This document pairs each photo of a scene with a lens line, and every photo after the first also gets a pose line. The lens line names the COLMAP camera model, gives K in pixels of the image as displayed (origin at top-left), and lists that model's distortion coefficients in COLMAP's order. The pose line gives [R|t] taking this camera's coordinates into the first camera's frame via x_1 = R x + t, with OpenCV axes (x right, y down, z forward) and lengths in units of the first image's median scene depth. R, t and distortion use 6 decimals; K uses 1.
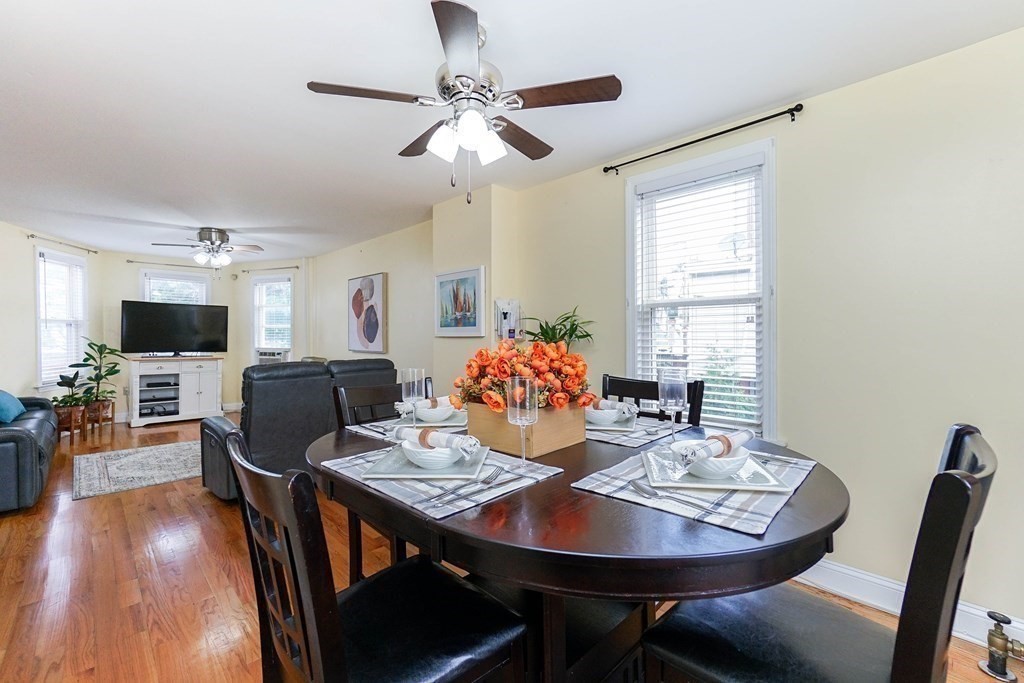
lens RADIAL K [[445.0, 0, 517.2], [0, 445.0, 337.9], [0, 0, 1]] dist [-0.011929, 0.008211]
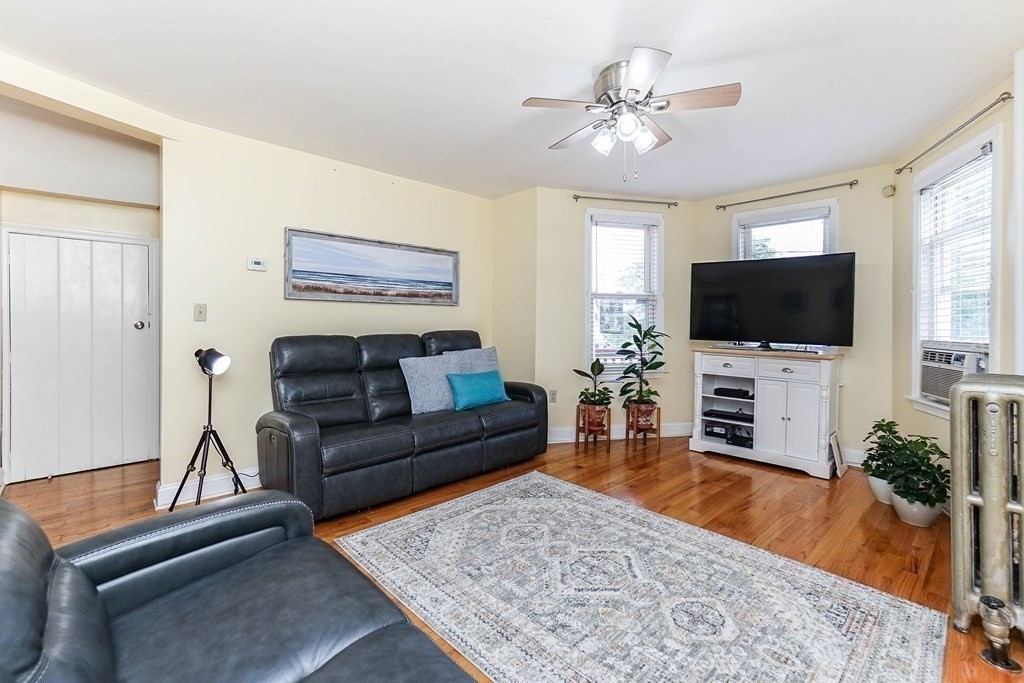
lens RADIAL K [[445.0, 0, 512.6], [0, 445.0, 328.8], [0, 0, 1]] dist [-0.011929, 0.008211]
pose [[-0.011374, 0.010196, -0.999883, -0.182095], [-0.012557, 0.999868, 0.010338, 0.013481], [0.999856, 0.012673, -0.011245, 0.706699]]
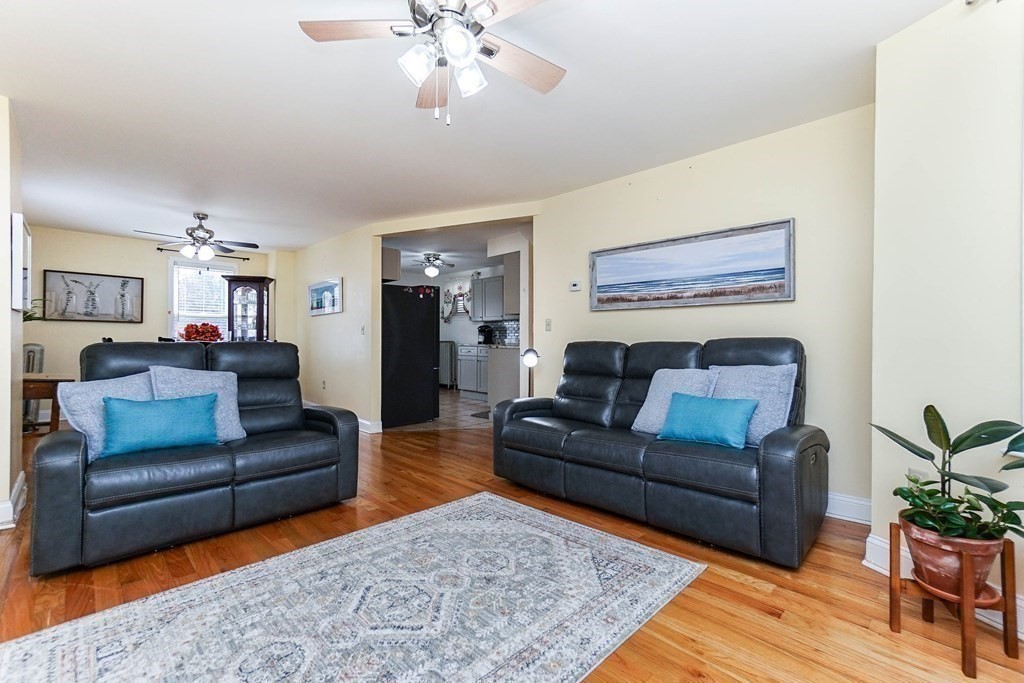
lens RADIAL K [[445.0, 0, 522.6], [0, 445.0, 340.5], [0, 0, 1]] dist [-0.011929, 0.008211]
pose [[-0.999505, -0.000773, -0.031459, -0.582206], [-0.001158, 0.999925, 0.012197, 0.021131], [0.031447, 0.012228, -0.999431, 1.057500]]
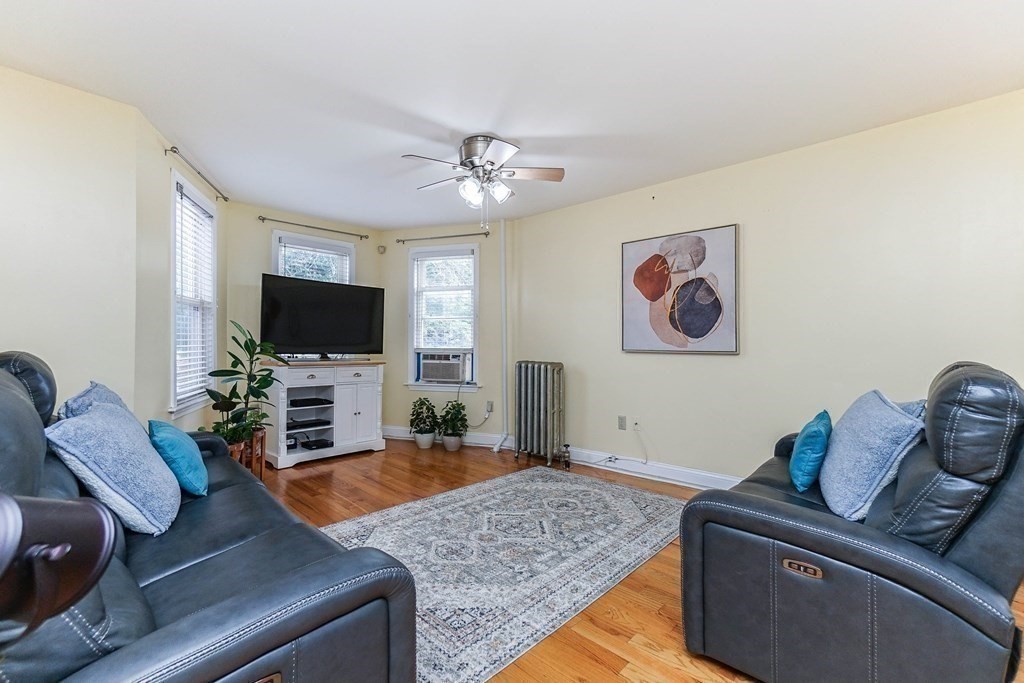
lens RADIAL K [[445.0, 0, 504.5], [0, 445.0, 336.9], [0, 0, 1]] dist [-0.011929, 0.008211]
pose [[0.999816, 0.004512, 0.018647, -0.531125], [-0.004166, 0.999819, -0.018545, 0.019181], [-0.018728, 0.018464, 0.999654, 0.330644]]
